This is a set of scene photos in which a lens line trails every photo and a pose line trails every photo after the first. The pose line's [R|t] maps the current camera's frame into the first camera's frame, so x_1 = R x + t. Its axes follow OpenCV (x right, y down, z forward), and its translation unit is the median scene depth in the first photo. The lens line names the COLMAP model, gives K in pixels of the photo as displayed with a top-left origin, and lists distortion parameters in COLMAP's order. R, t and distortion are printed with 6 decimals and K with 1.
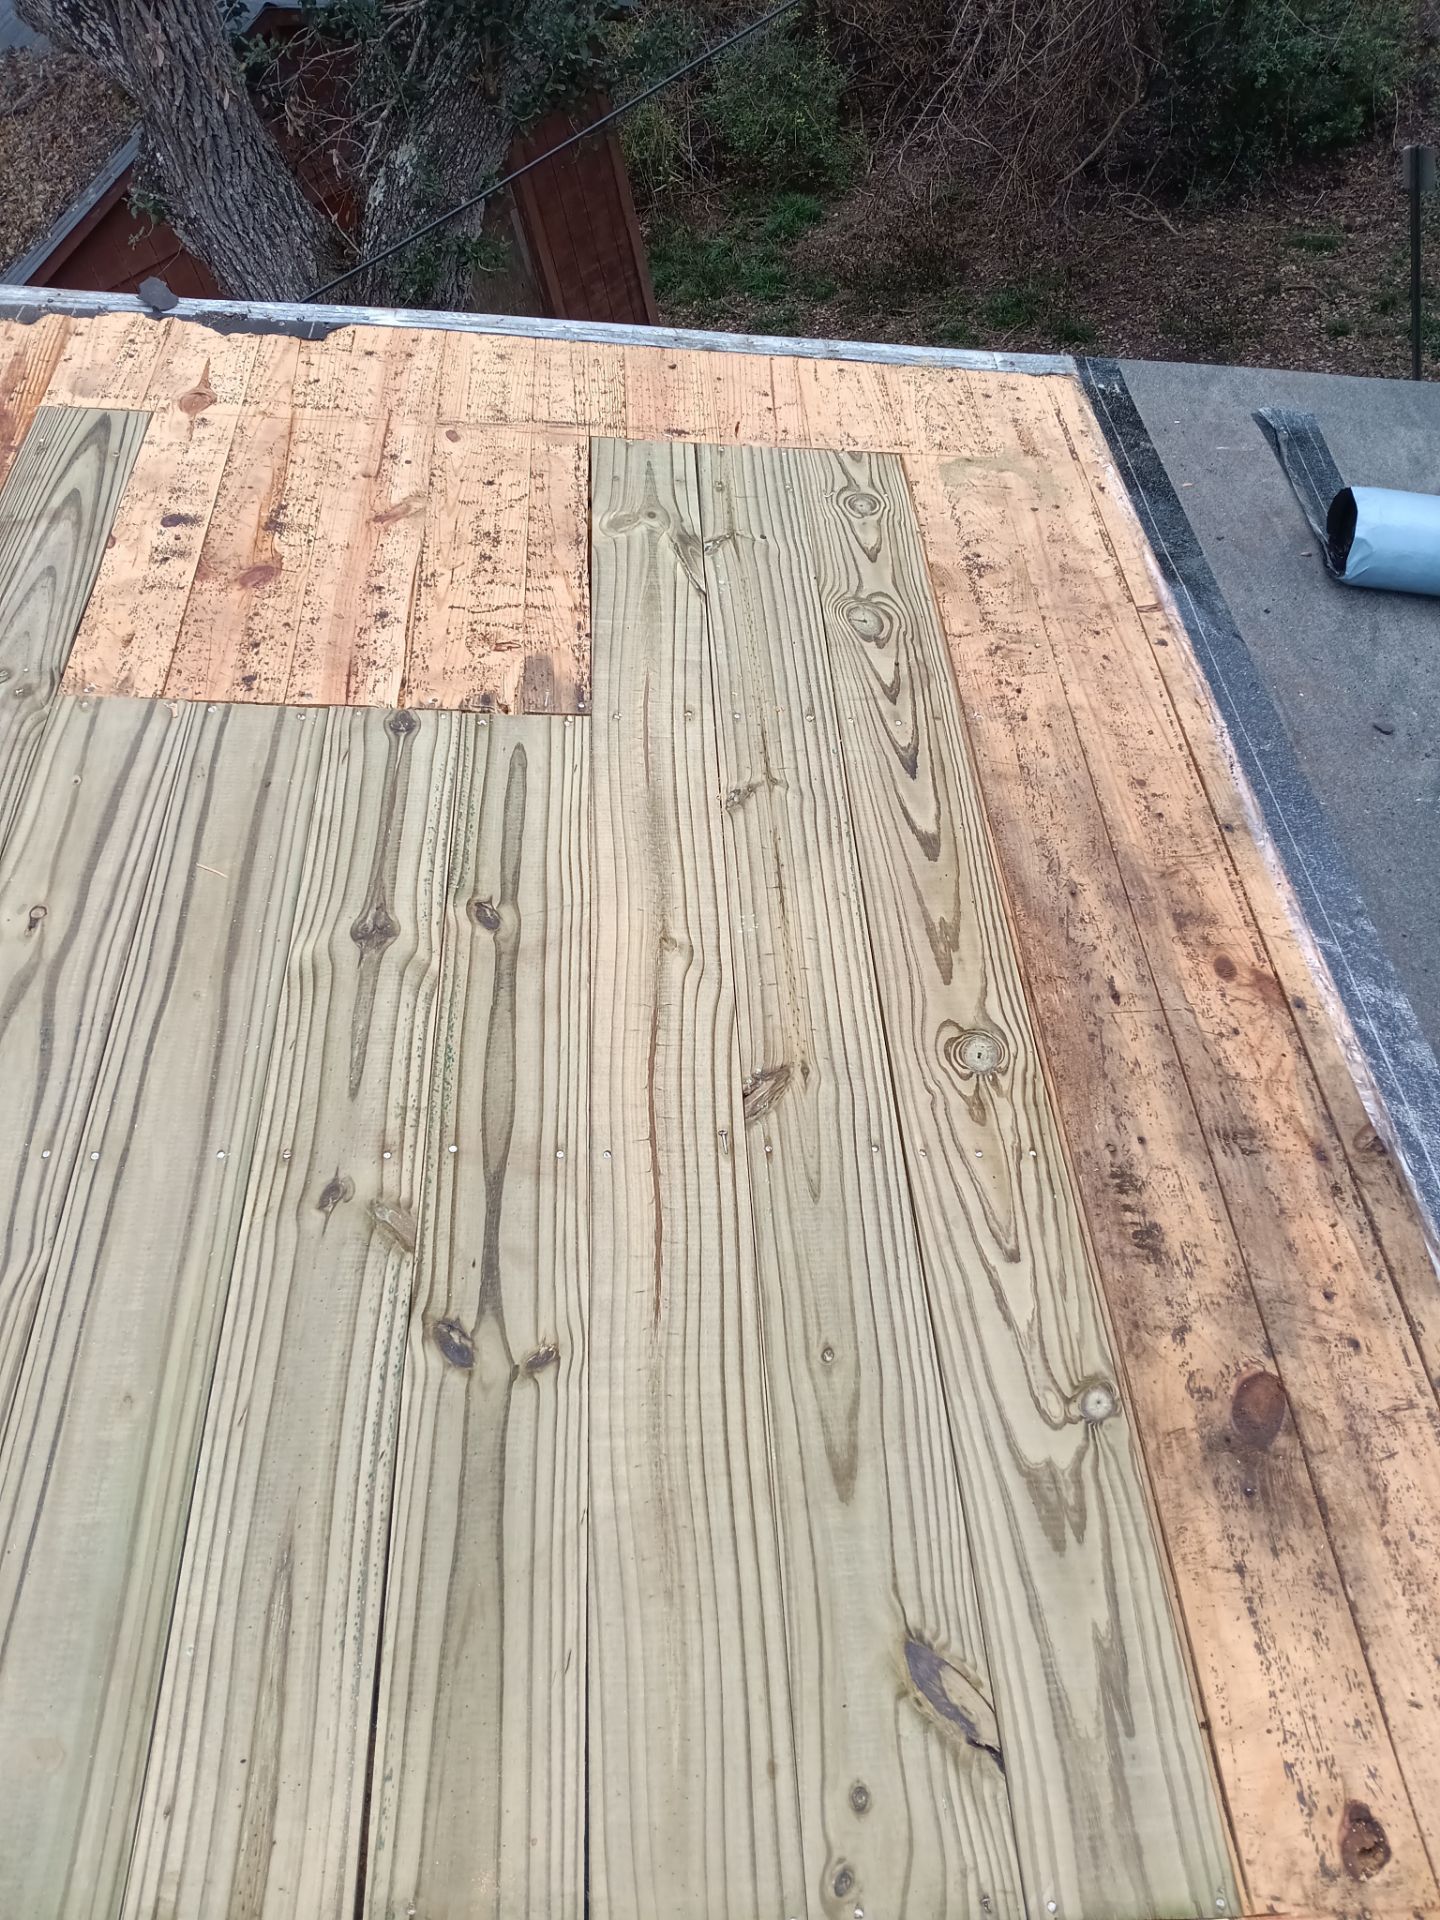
lens RADIAL K [[1467.3, 0, 720.7], [0, 1467.3, 949.0], [0, 0, 1]] dist [0.079640, -0.182279]
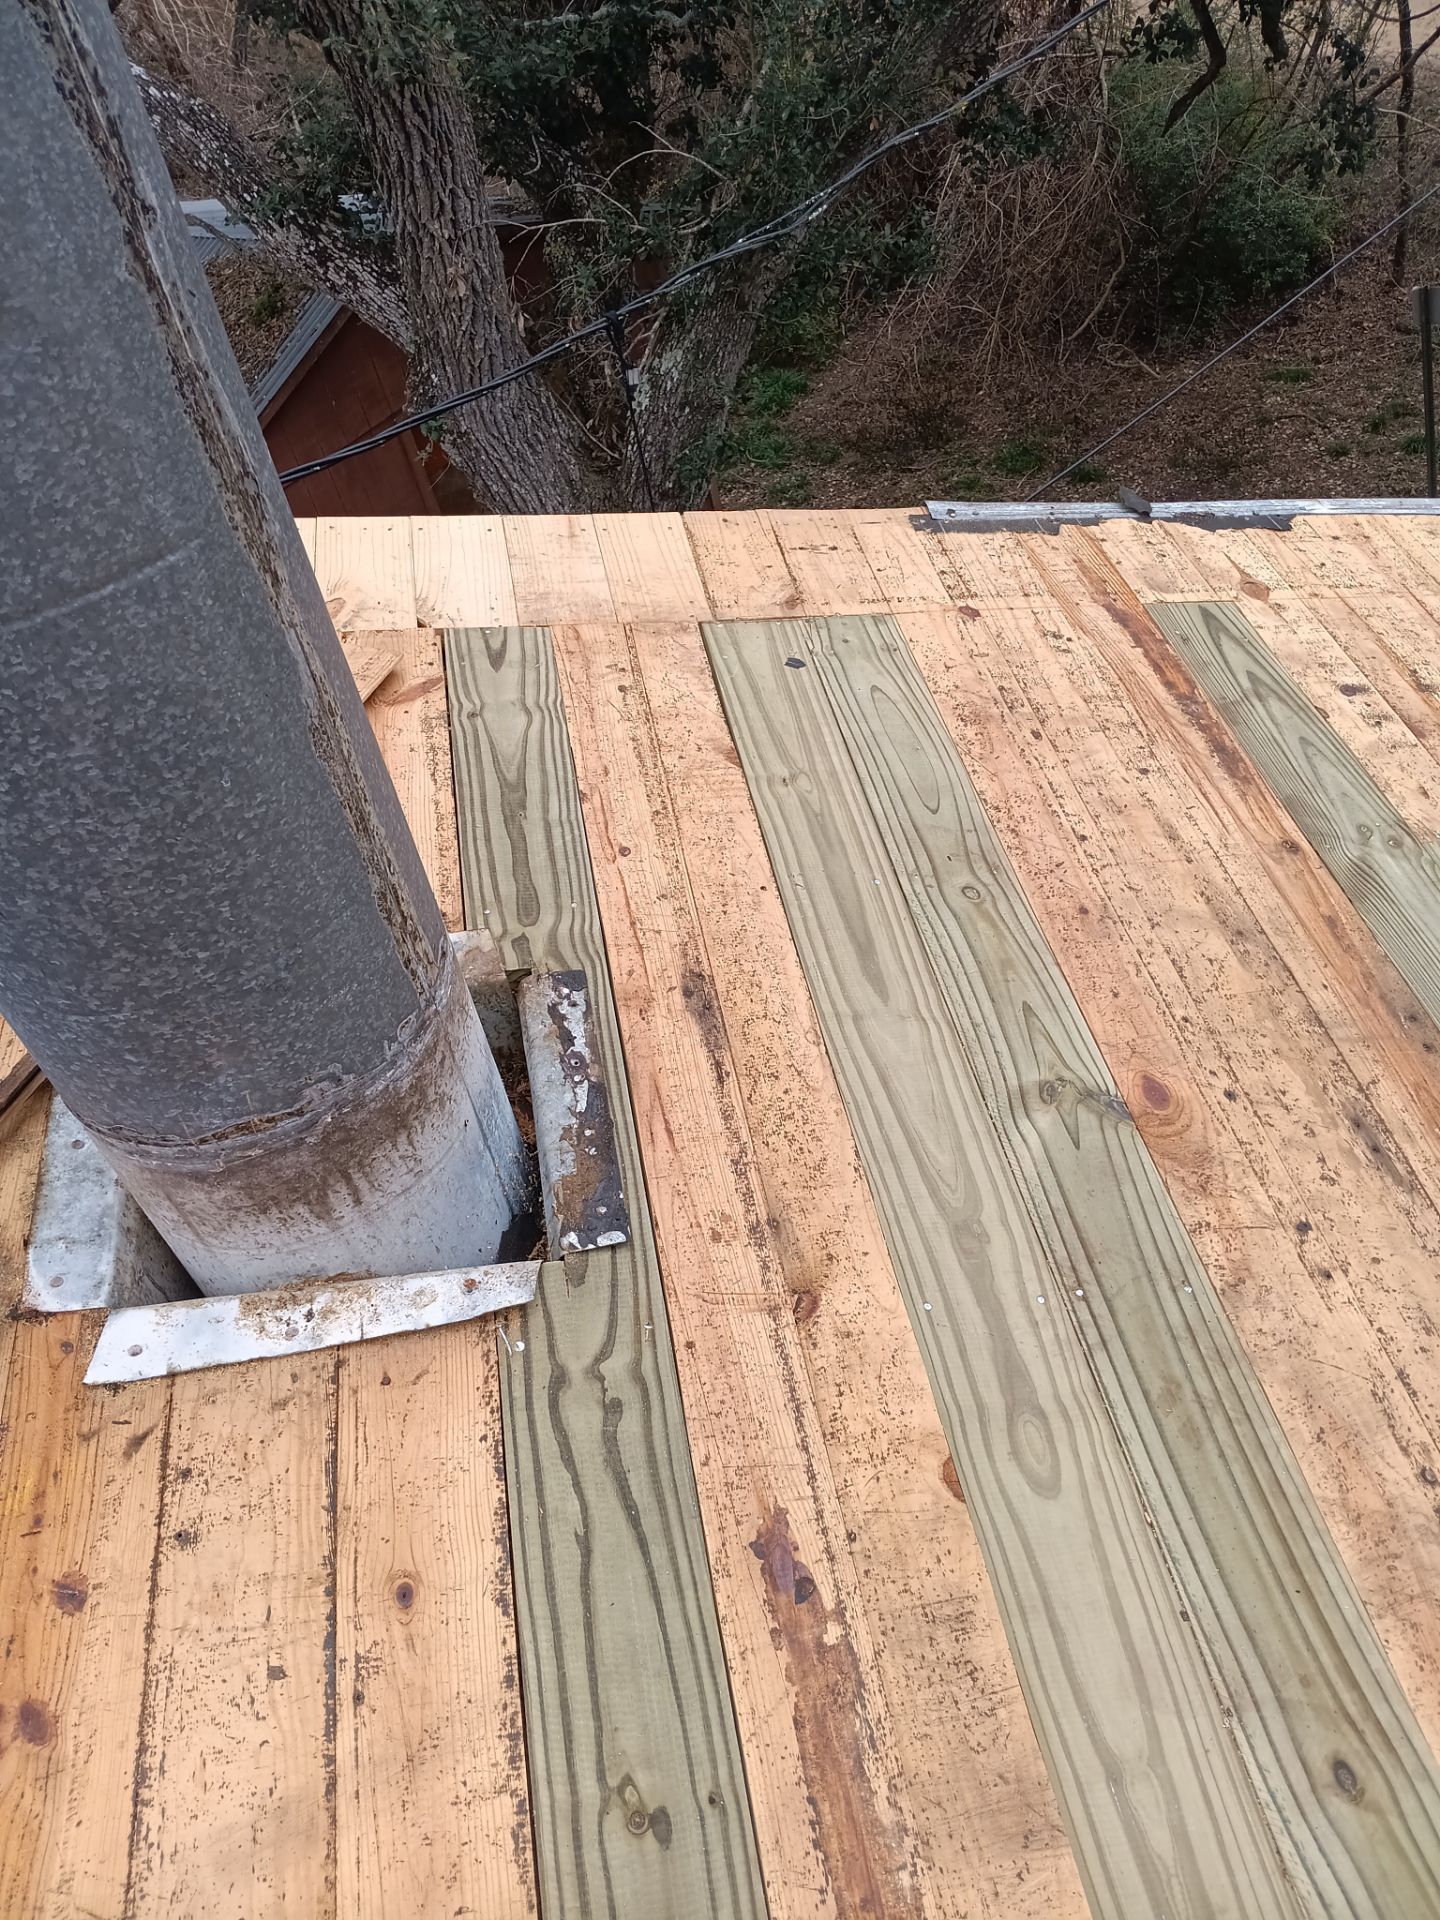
lens RADIAL K [[1467.3, 0, 720.7], [0, 1467.3, 949.0], [0, 0, 1]] dist [0.079640, -0.182279]
pose [[0.992603, -0.099783, 0.069160, -0.953095], [0.106009, 0.989996, -0.093118, -0.036054], [-0.059176, 0.099761, 0.993250, -0.090297]]
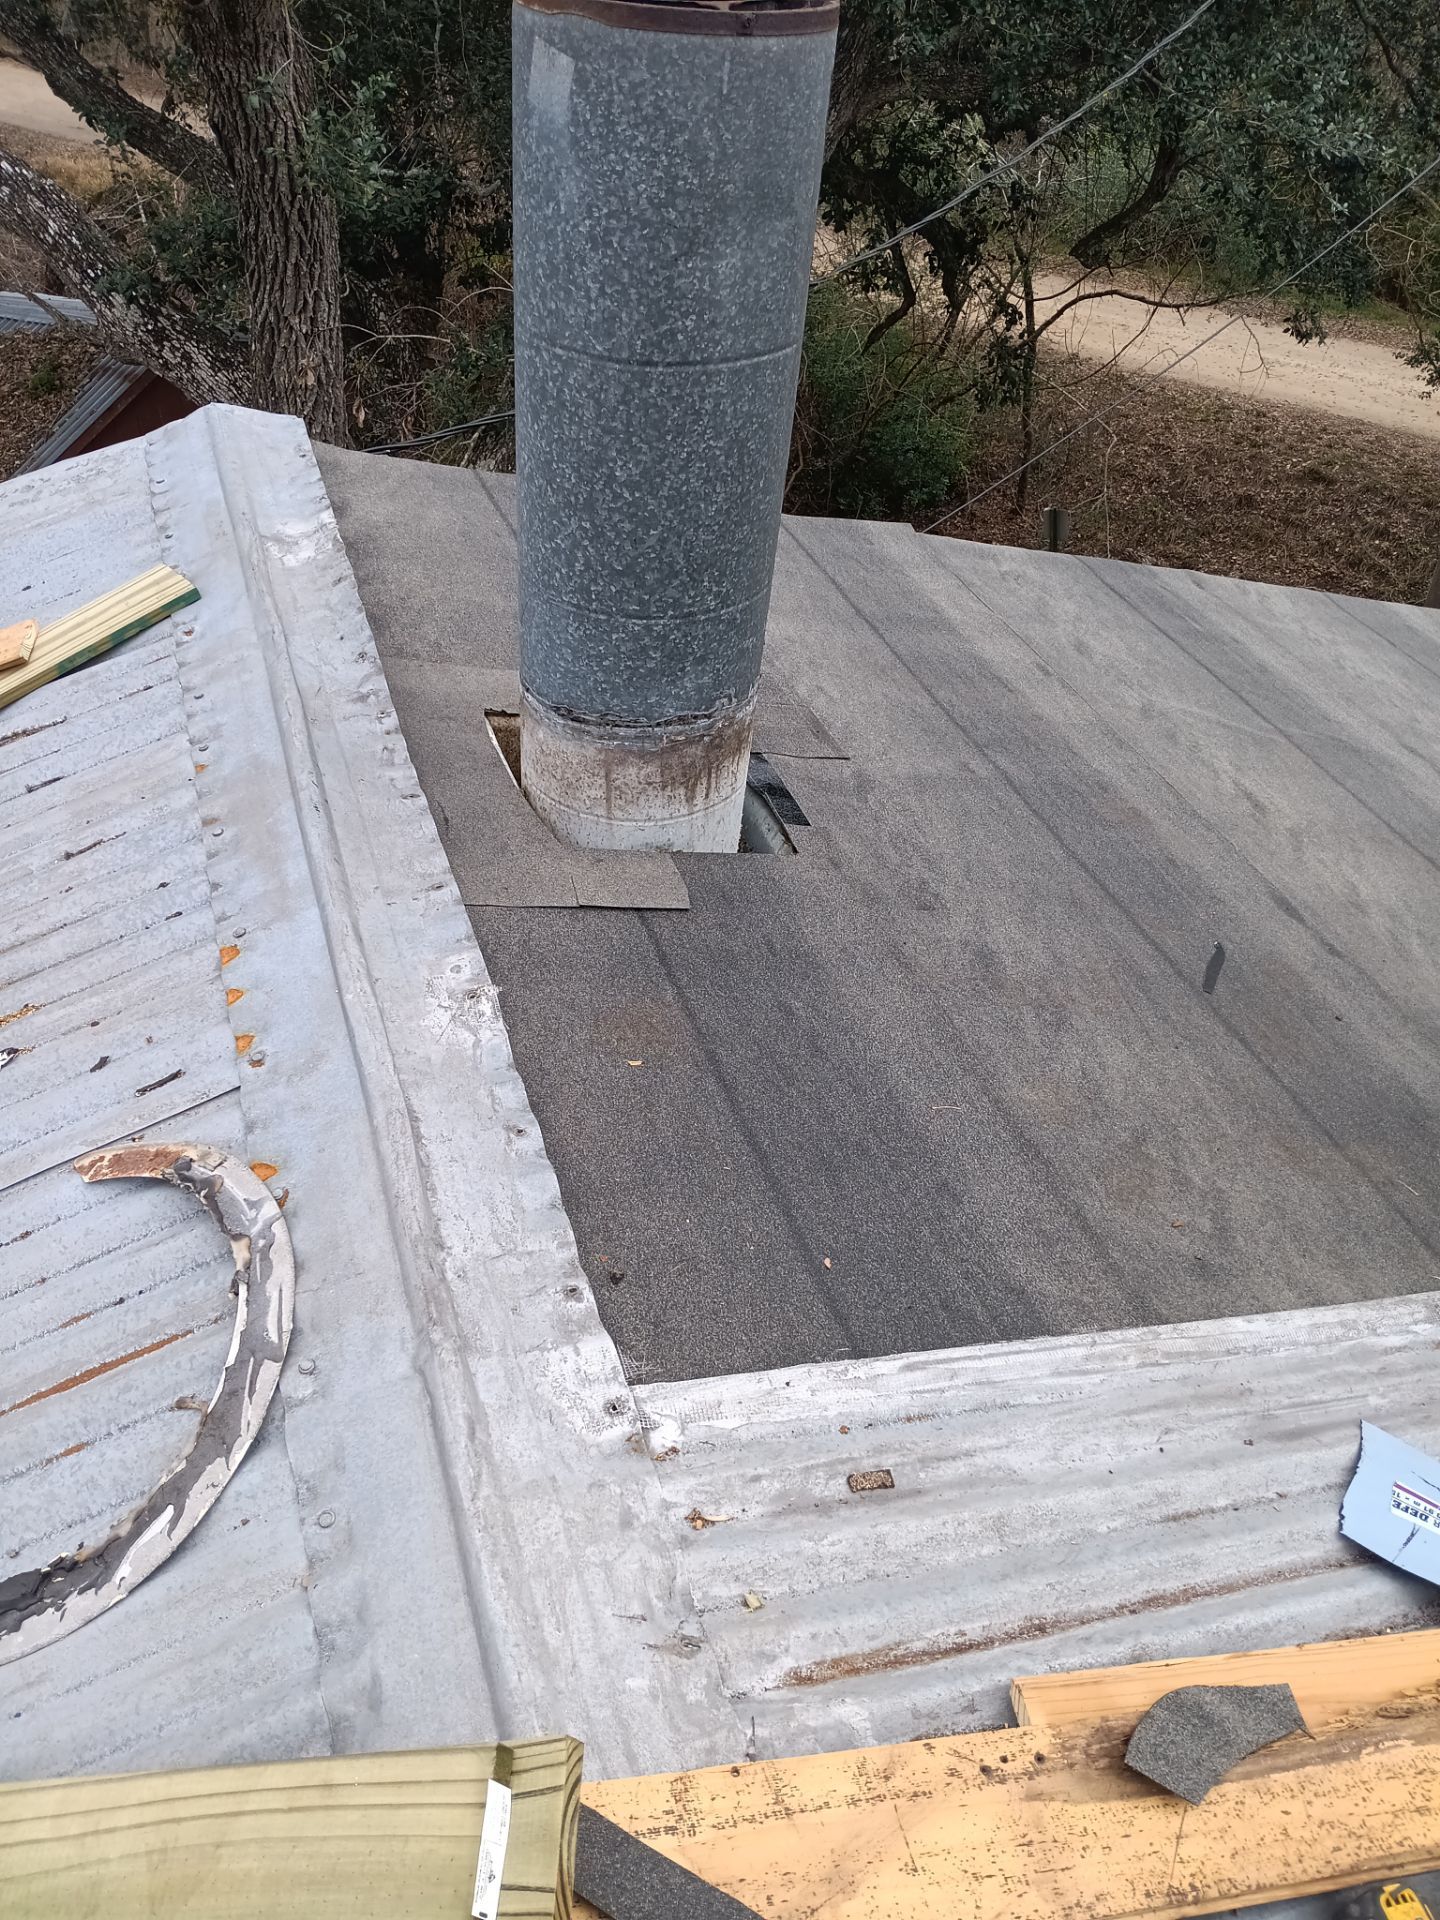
lens RADIAL K [[1467.3, 0, 720.7], [0, 1467.3, 949.0], [0, 0, 1]] dist [0.079640, -0.182279]
pose [[0.944271, -0.039234, 0.326822, -1.439080], [0.103021, 0.978216, -0.180222, 0.310767], [-0.312632, 0.203848, 0.927743, -0.399504]]
